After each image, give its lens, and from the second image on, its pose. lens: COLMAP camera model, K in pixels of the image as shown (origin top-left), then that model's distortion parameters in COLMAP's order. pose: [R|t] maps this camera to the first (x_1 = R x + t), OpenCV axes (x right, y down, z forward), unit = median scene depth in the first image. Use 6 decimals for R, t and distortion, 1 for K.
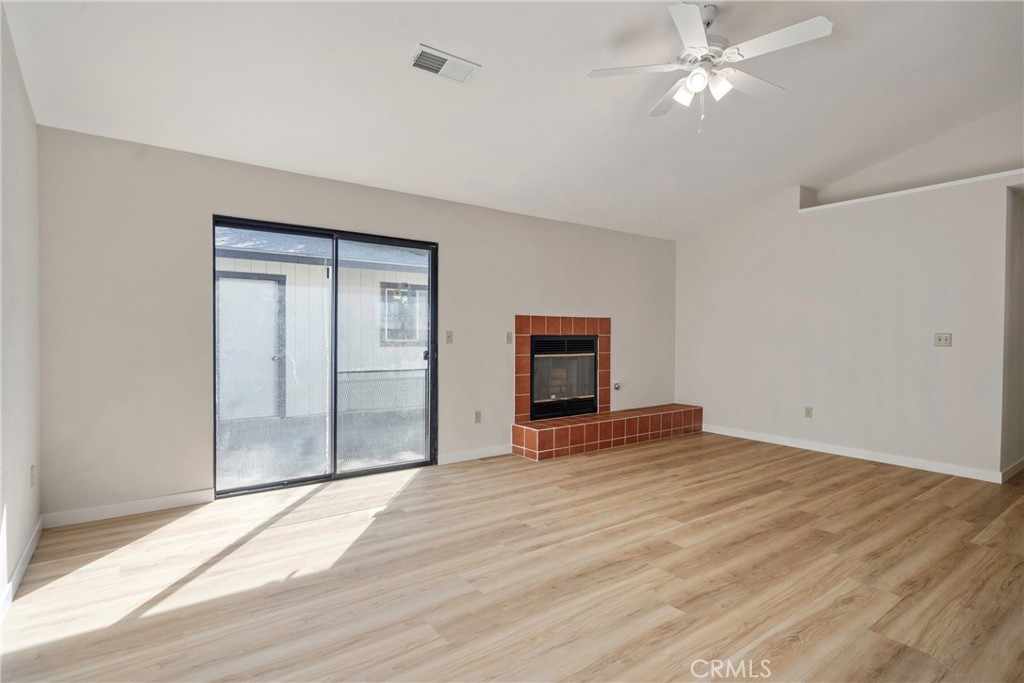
lens RADIAL K [[513.2, 0, 509.3], [0, 513.2, 341.6], [0, 0, 1]] dist [0.000084, 0.000618]
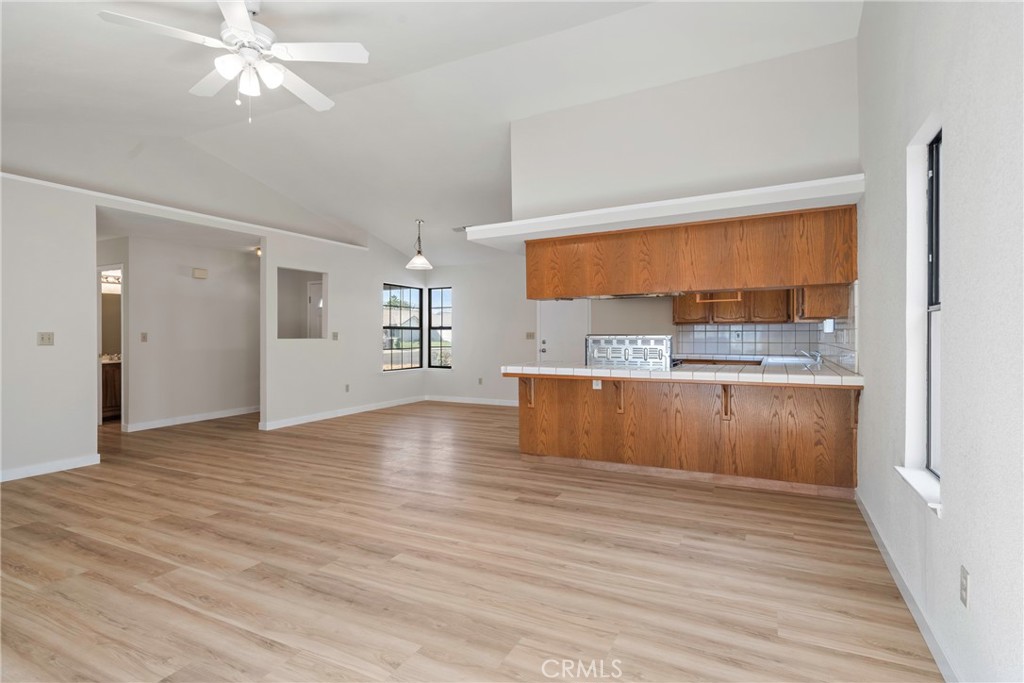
lens RADIAL K [[513.2, 0, 509.3], [0, 513.2, 341.6], [0, 0, 1]] dist [0.000084, 0.000618]
pose [[-0.451966, -0.017550, 0.891862, -0.458018], [0.012703, 0.999578, 0.026107, -0.013852], [-0.891945, 0.023128, -0.451553, 0.665471]]
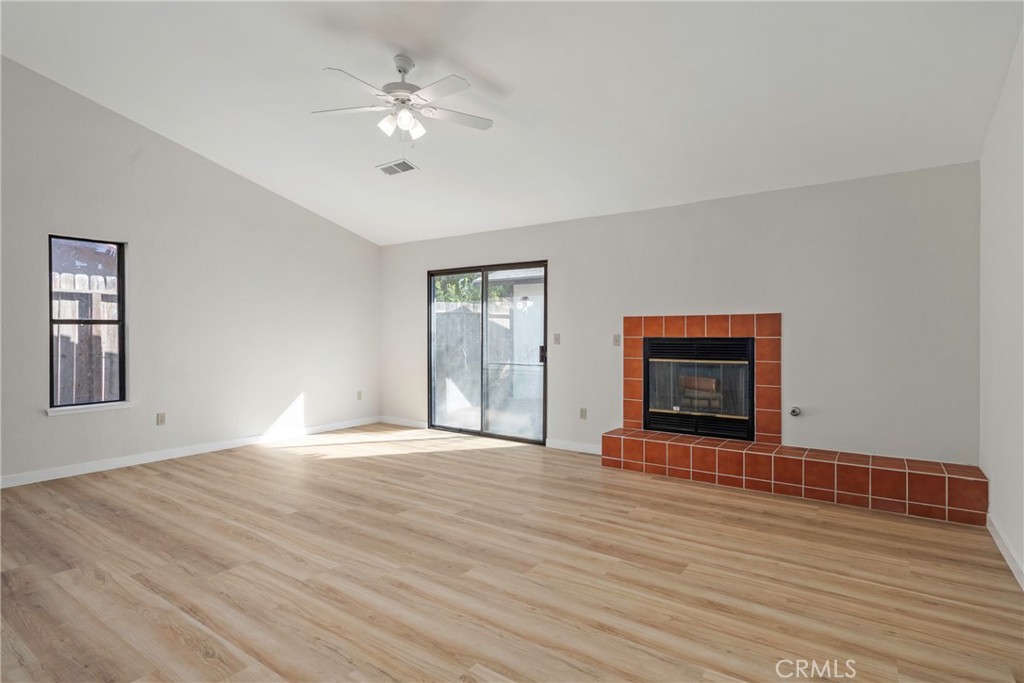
lens RADIAL K [[521.5, 0, 512.0], [0, 521.5, 341.5], [0, 0, 1]] dist [-0.001825, -0.000595]
pose [[0.319925, 0.007061, -0.947417, 1.037939], [-0.012906, 0.999912, 0.003094, -0.005841], [0.947355, 0.011238, 0.319988, 0.570105]]
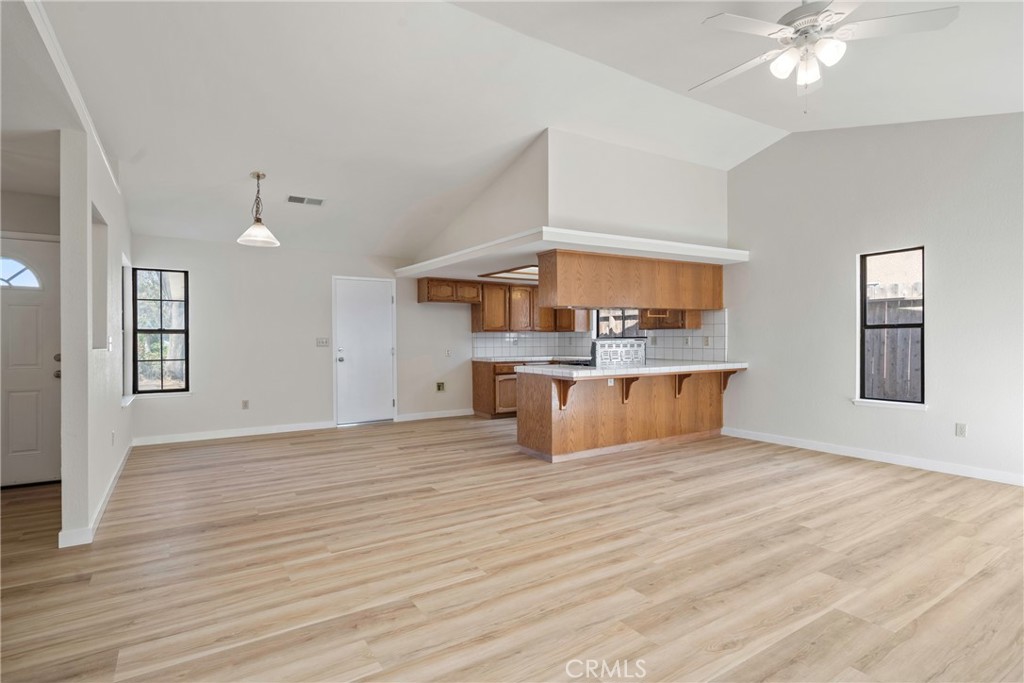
lens RADIAL K [[509.8, 0, 507.5], [0, 509.8, 343.7], [0, 0, 1]] dist [0.000854, 0.000710]
pose [[-0.997755, -0.002559, 0.066920, 0.549943], [-0.001020, 0.999735, 0.023018, -0.017074], [-0.066962, 0.022898, -0.997493, 1.276426]]
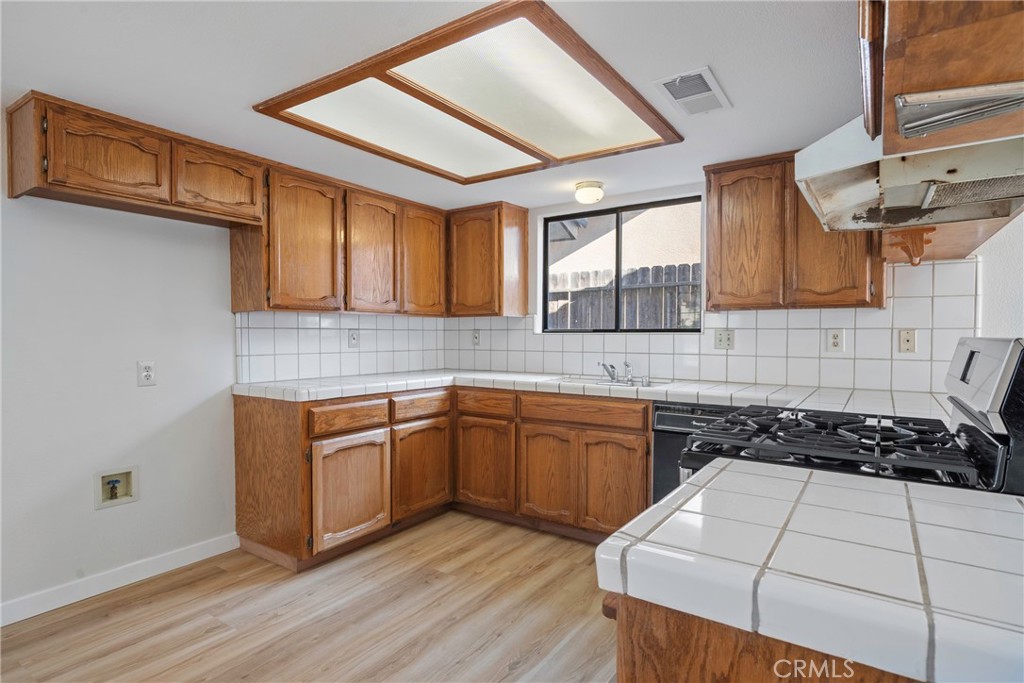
lens RADIAL K [[538.5, 0, 512.0], [0, 538.5, 341.5], [0, 0, 1]] dist [0.002276, 0.000299]
pose [[-0.942461, -0.002294, -0.334308, 0.700221], [-0.011836, 0.999578, 0.026510, -0.000757], [0.334106, 0.028941, -0.942091, 0.178215]]
